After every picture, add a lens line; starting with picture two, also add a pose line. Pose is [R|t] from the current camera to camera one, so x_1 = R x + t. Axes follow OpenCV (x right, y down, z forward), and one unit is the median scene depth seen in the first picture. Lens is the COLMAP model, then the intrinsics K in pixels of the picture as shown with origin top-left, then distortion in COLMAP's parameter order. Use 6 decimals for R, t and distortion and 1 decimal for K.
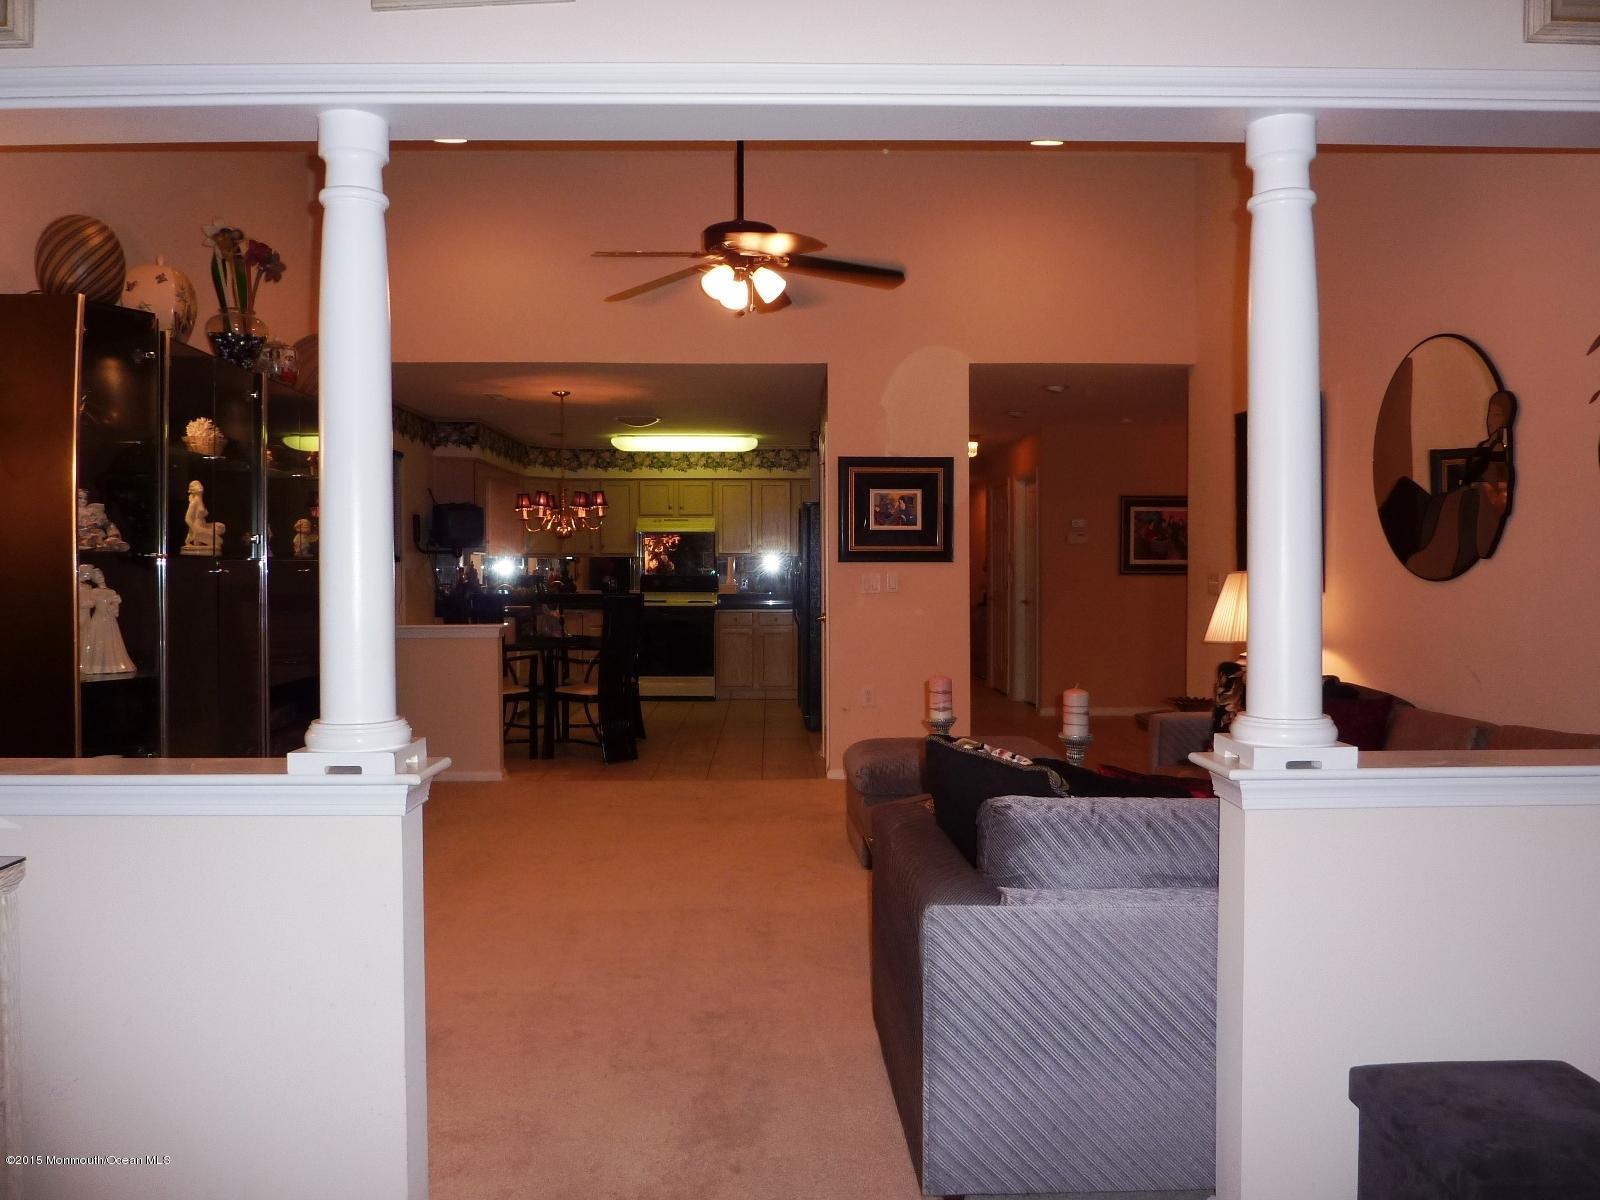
lens RADIAL K [[1200.6, 0, 798.3], [0, 1200.6, 602.8], [0, 0, 1]] dist [-0.027923, -0.012895]
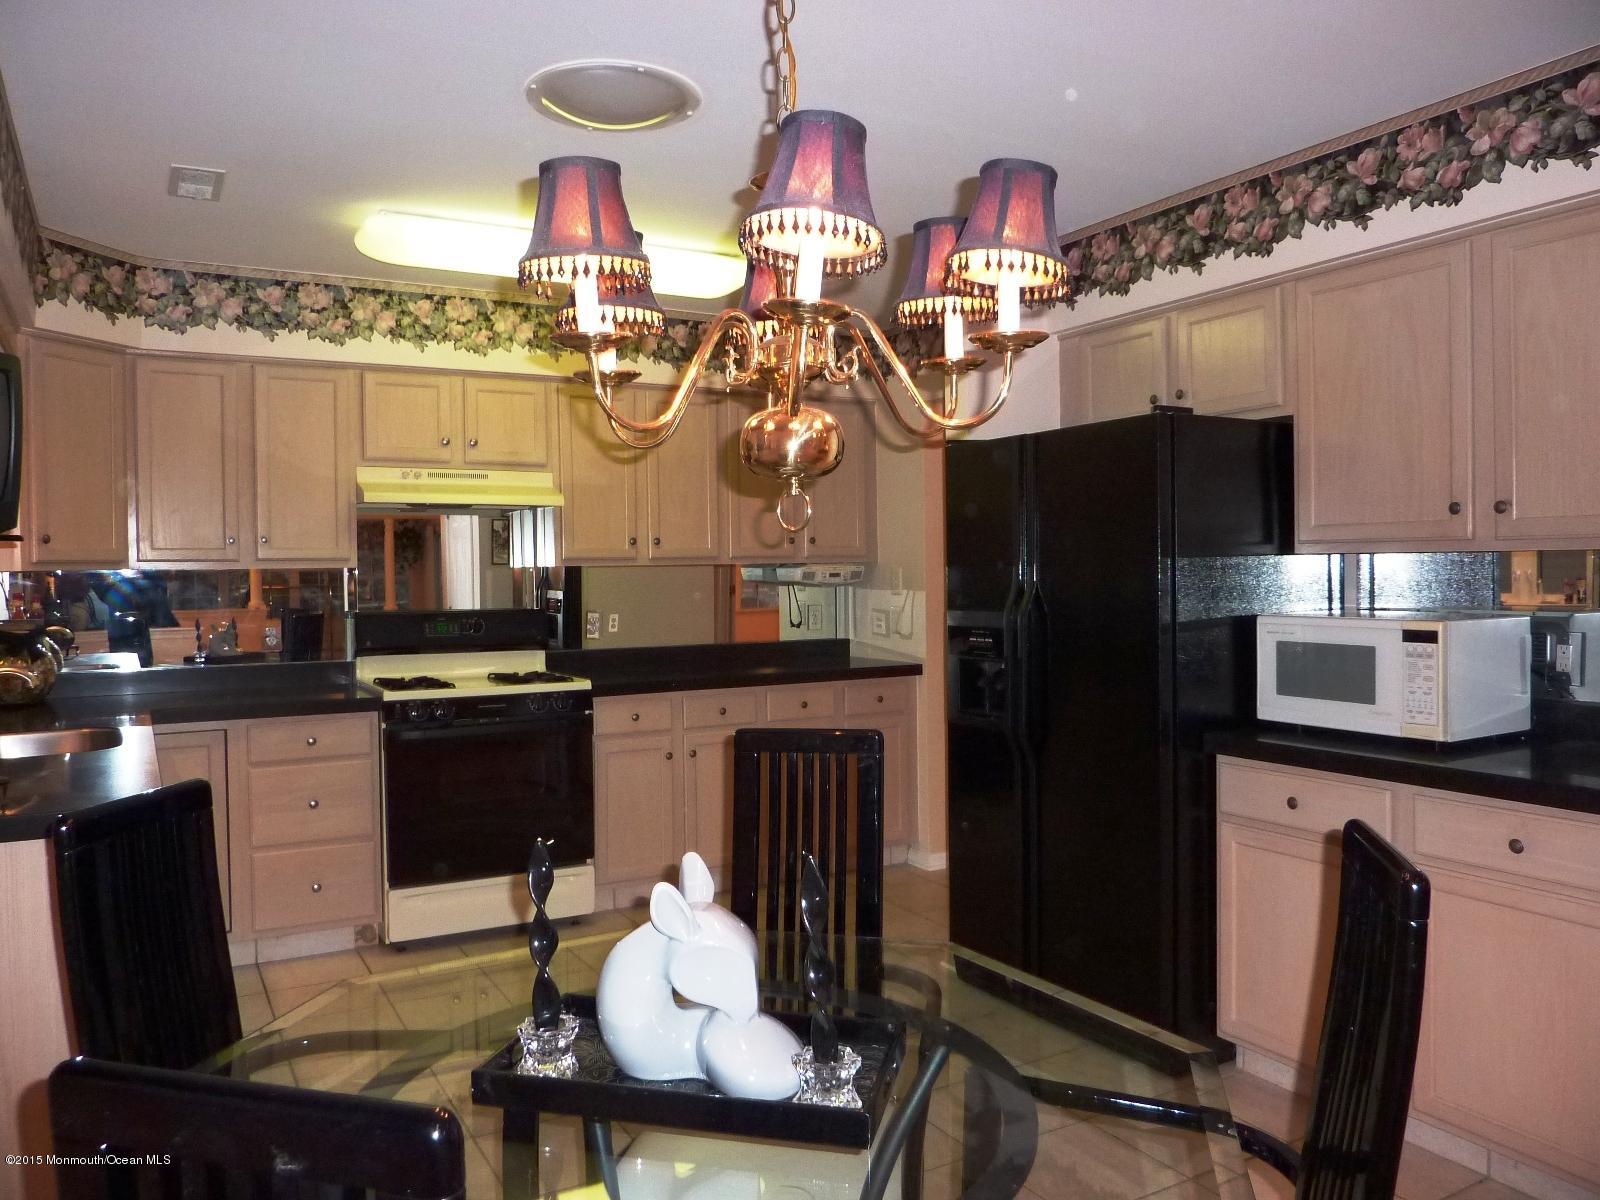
lens RADIAL K [[1200.6, 0, 792.7], [0, 1200.6, 591.9], [0, 0, 1]] dist [-0.027923, -0.012895]
pose [[0.880446, -0.017437, 0.473825, -0.194851], [0.021344, 0.999768, -0.002868, -0.026713], [-0.473665, 0.012638, 0.880614, 0.600342]]
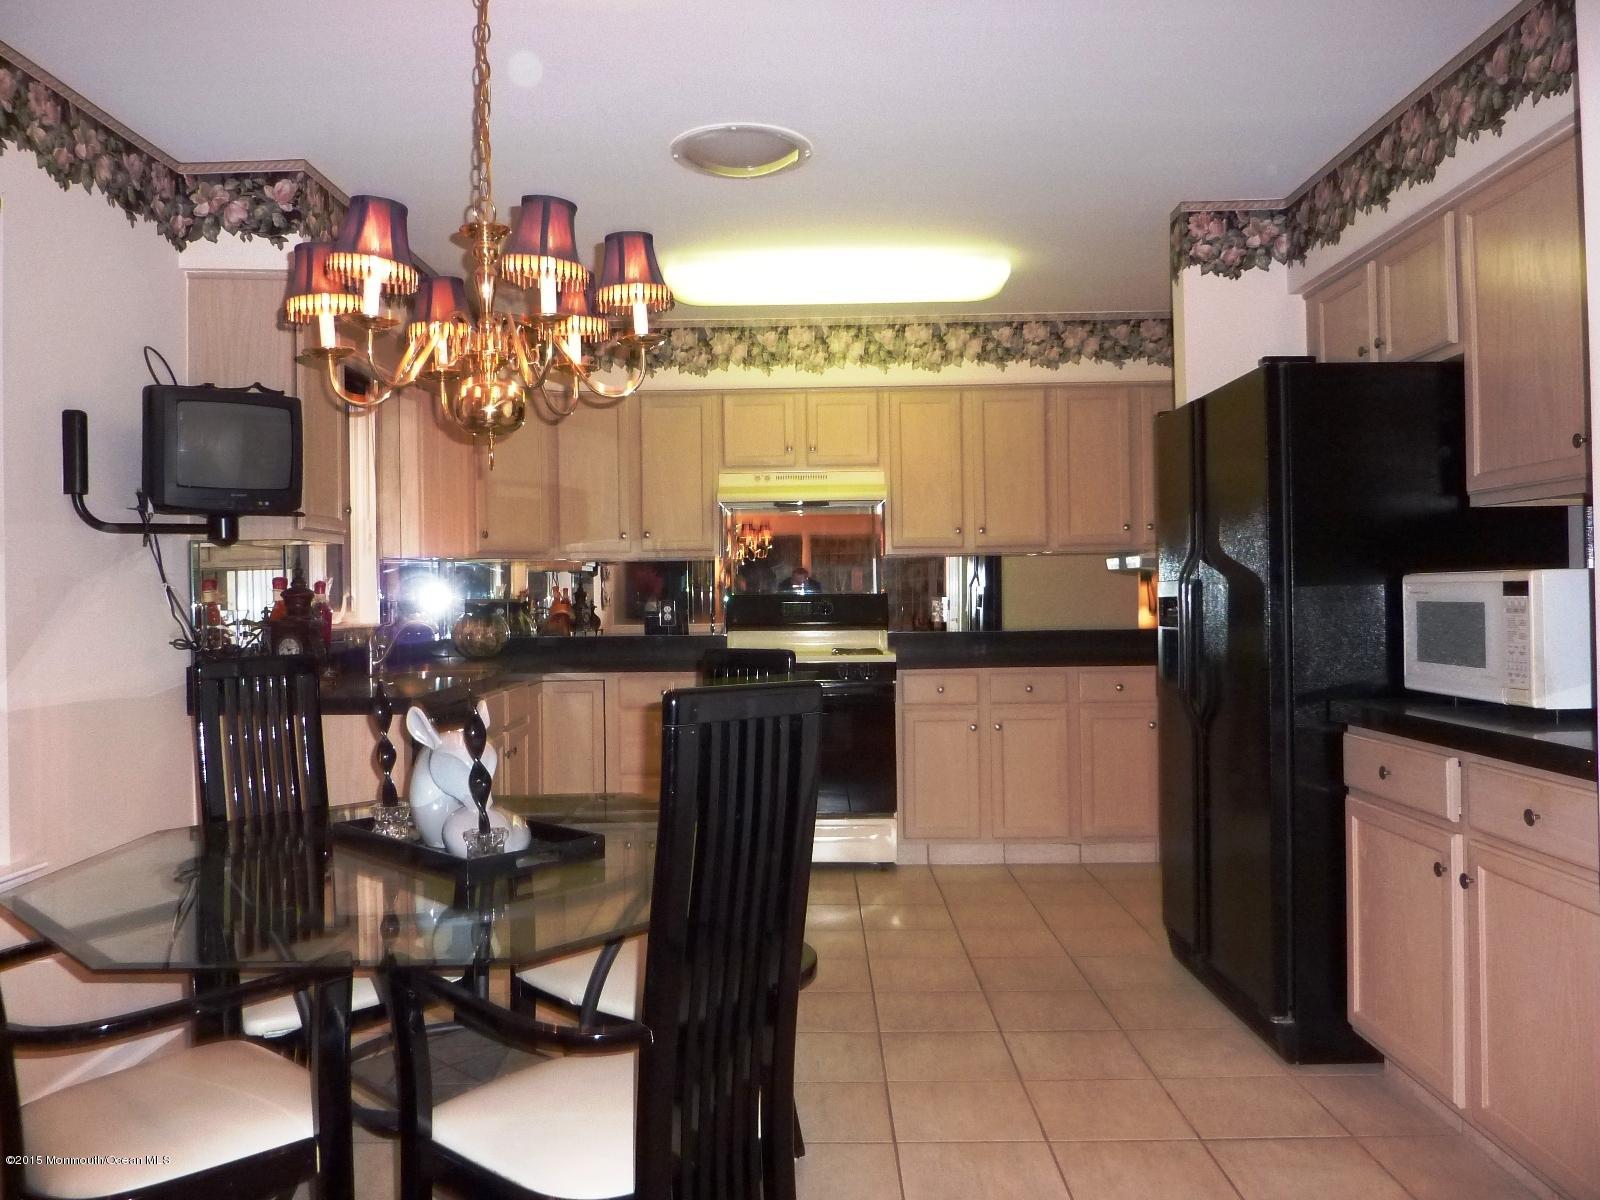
lens RADIAL K [[1200.6, 0, 784.3], [0, 1200.6, 595.1], [0, 0, 1]] dist [-0.027923, -0.012895]
pose [[0.999031, -0.012294, -0.042252, -0.089537], [0.011137, 0.999559, -0.027519, -0.010003], [0.042572, 0.027022, 0.998728, 0.536318]]
